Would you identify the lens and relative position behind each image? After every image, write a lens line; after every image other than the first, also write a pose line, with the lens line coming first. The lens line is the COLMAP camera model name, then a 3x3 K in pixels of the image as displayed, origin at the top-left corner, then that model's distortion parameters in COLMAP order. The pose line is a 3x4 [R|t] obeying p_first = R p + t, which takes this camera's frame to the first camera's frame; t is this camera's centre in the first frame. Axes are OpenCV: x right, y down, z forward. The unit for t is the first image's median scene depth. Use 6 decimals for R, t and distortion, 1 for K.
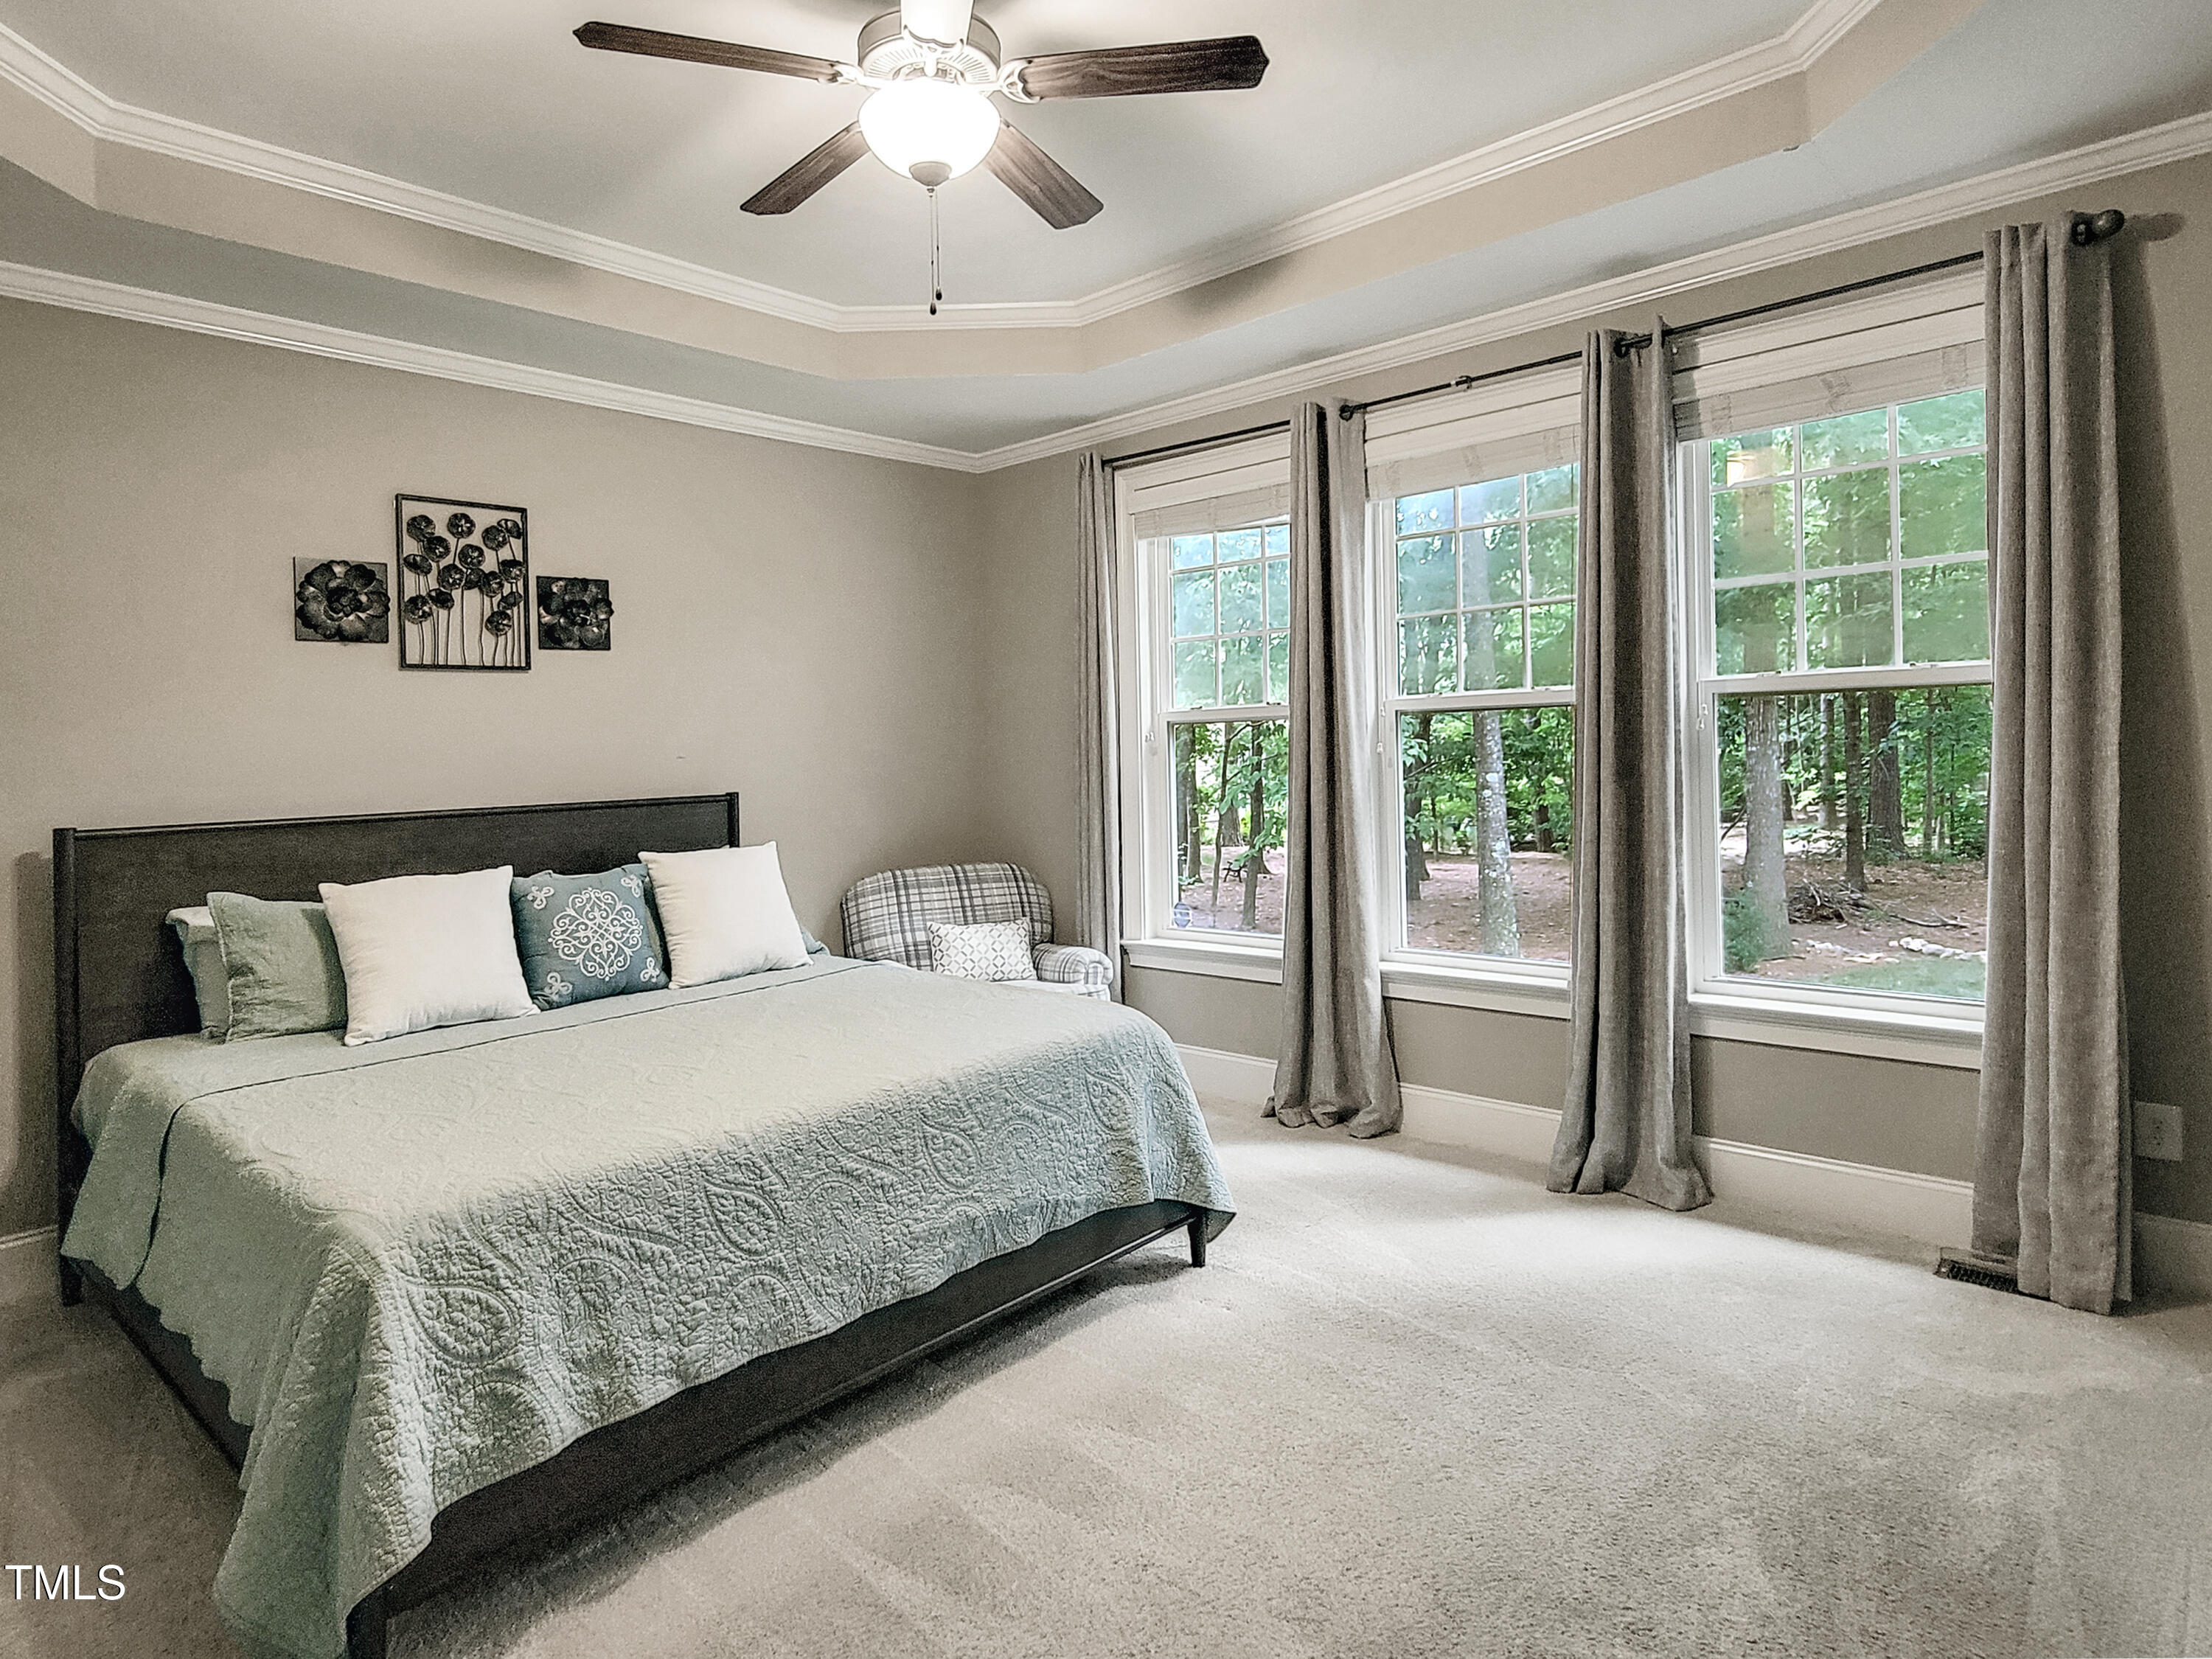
lens RADIAL K [[1235.7, 0, 1106.0], [0, 1235.7, 829.5], [0, 0, 1]] dist [-0.000310, 0.000261]
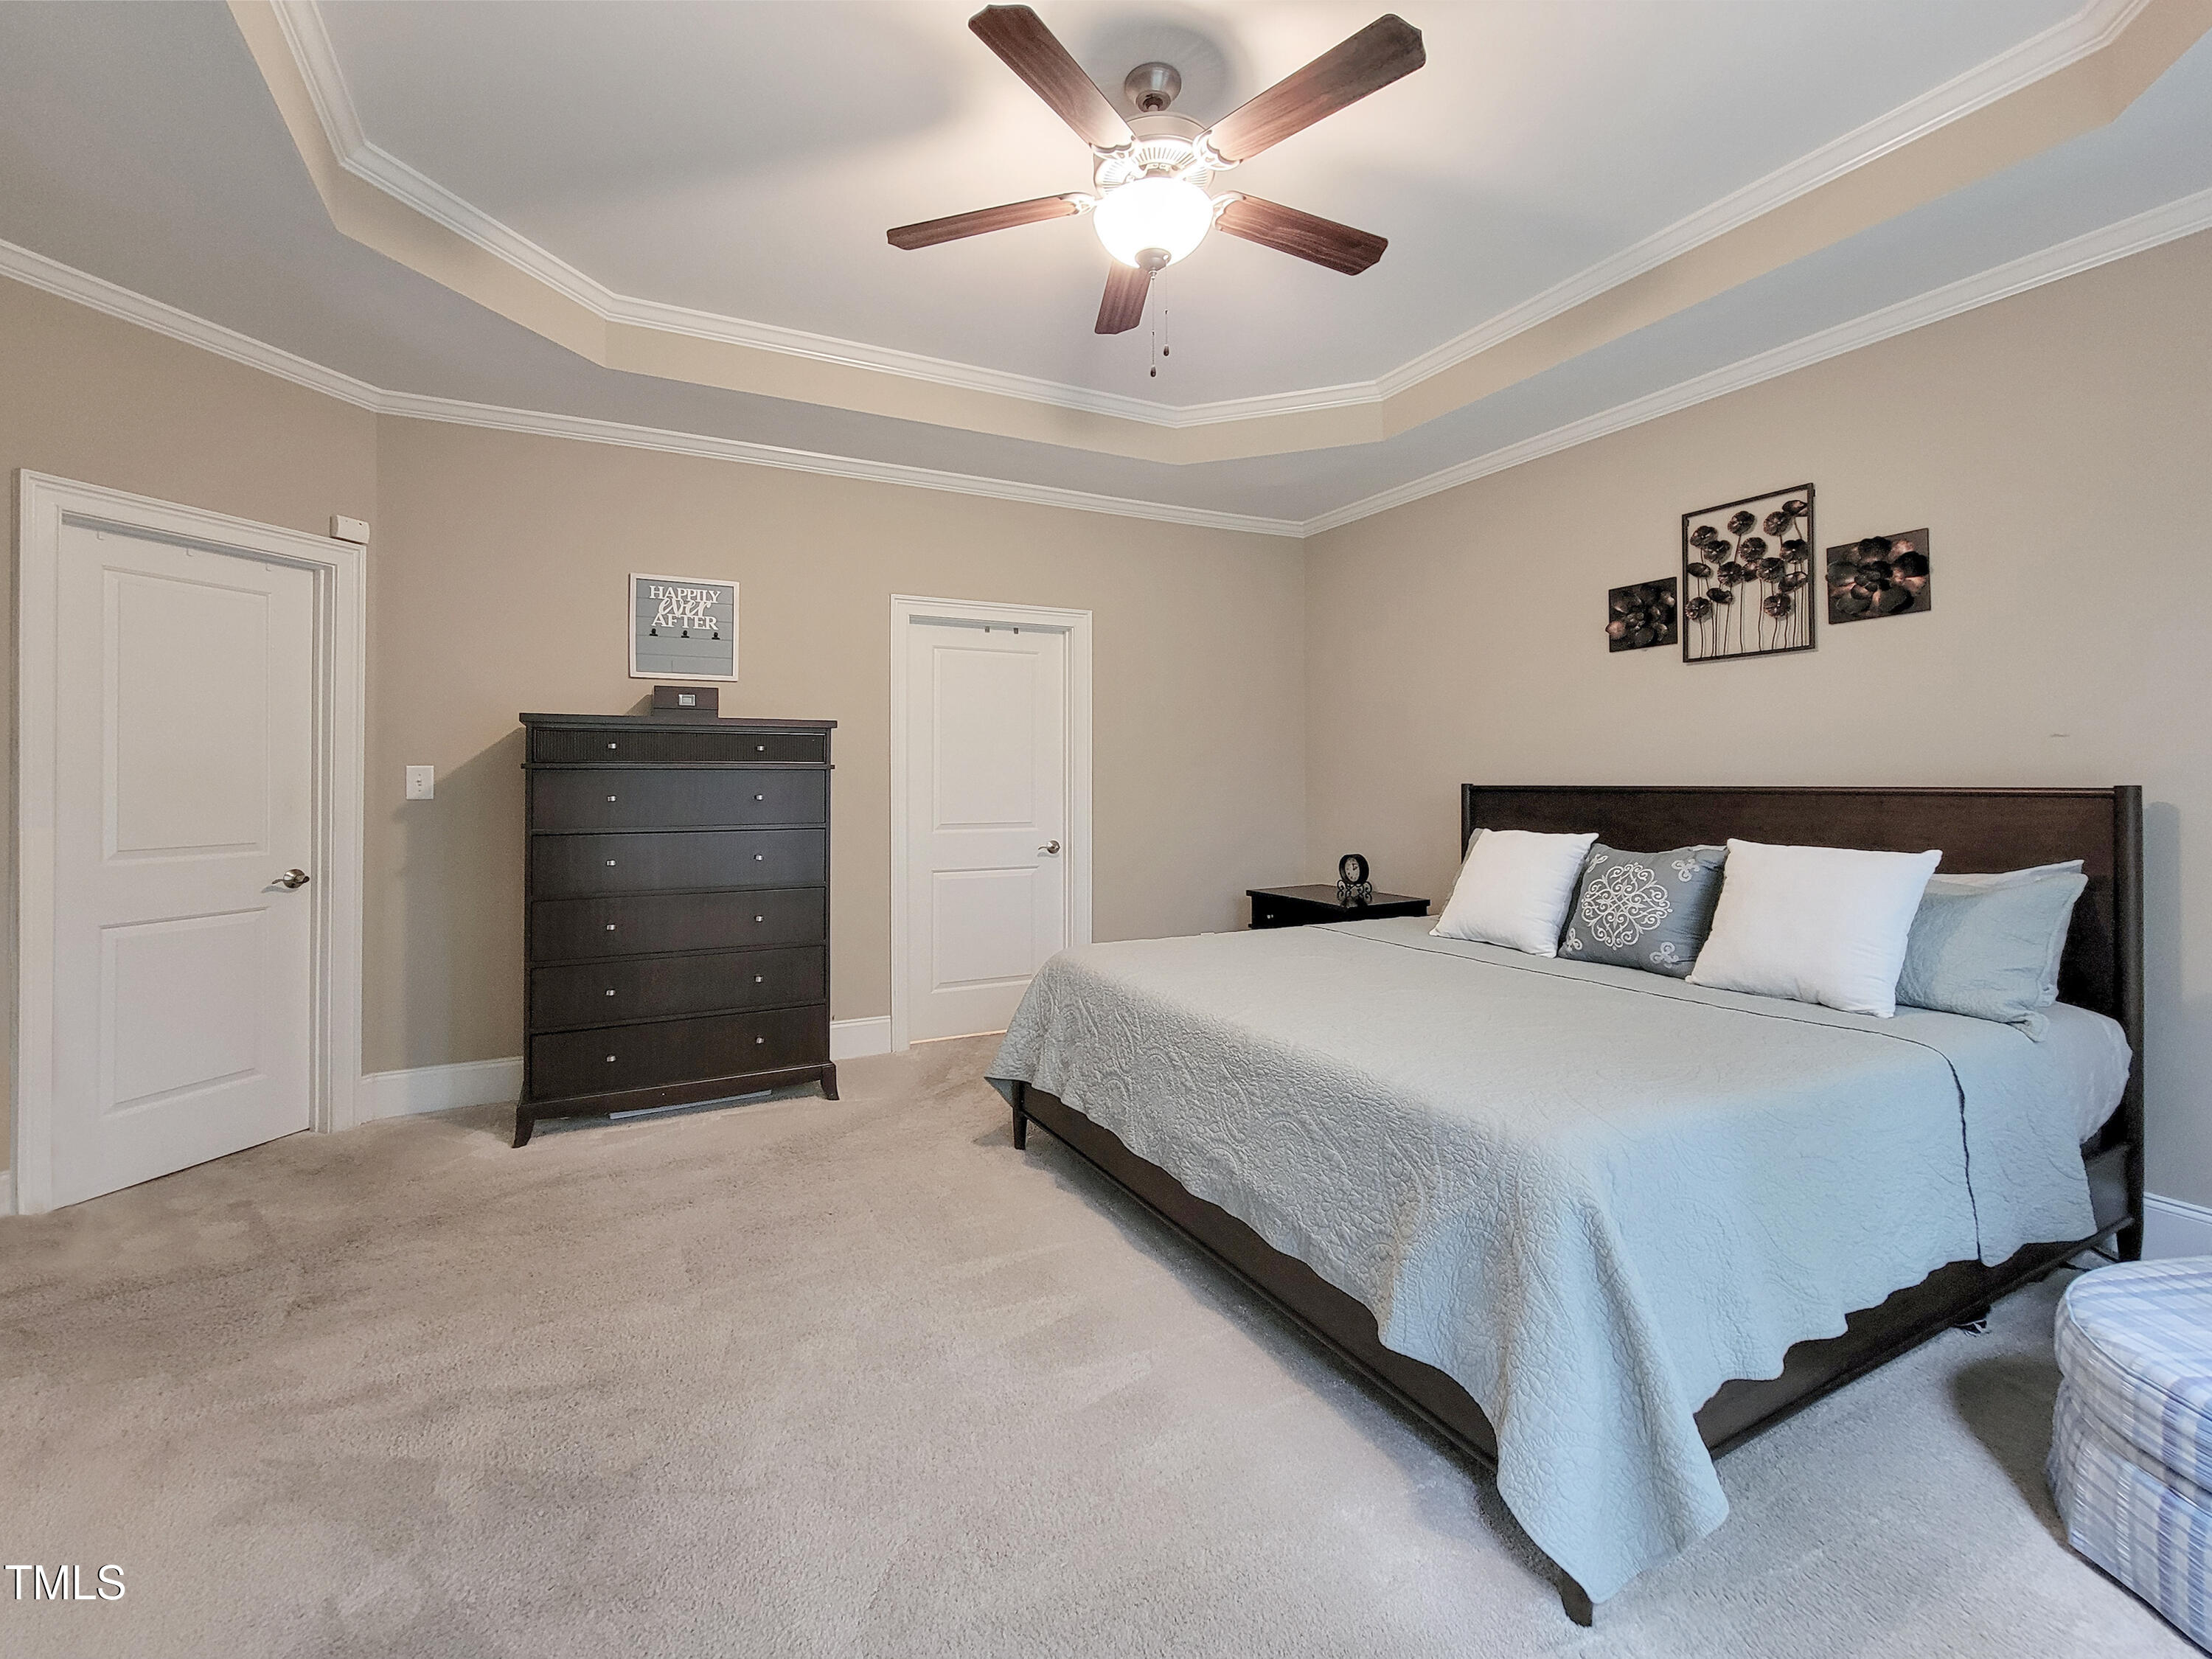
lens RADIAL K [[975.7, 0, 1103.8], [0, 975.7, 802.7], [0, 0, 1]] dist [-0.000078, -0.000046]
pose [[-0.348851, 0.057336, -0.935423, 0.482946], [-0.046867, 0.995811, 0.078516, -0.044688], [0.936006, 0.071231, -0.344703, 0.796629]]
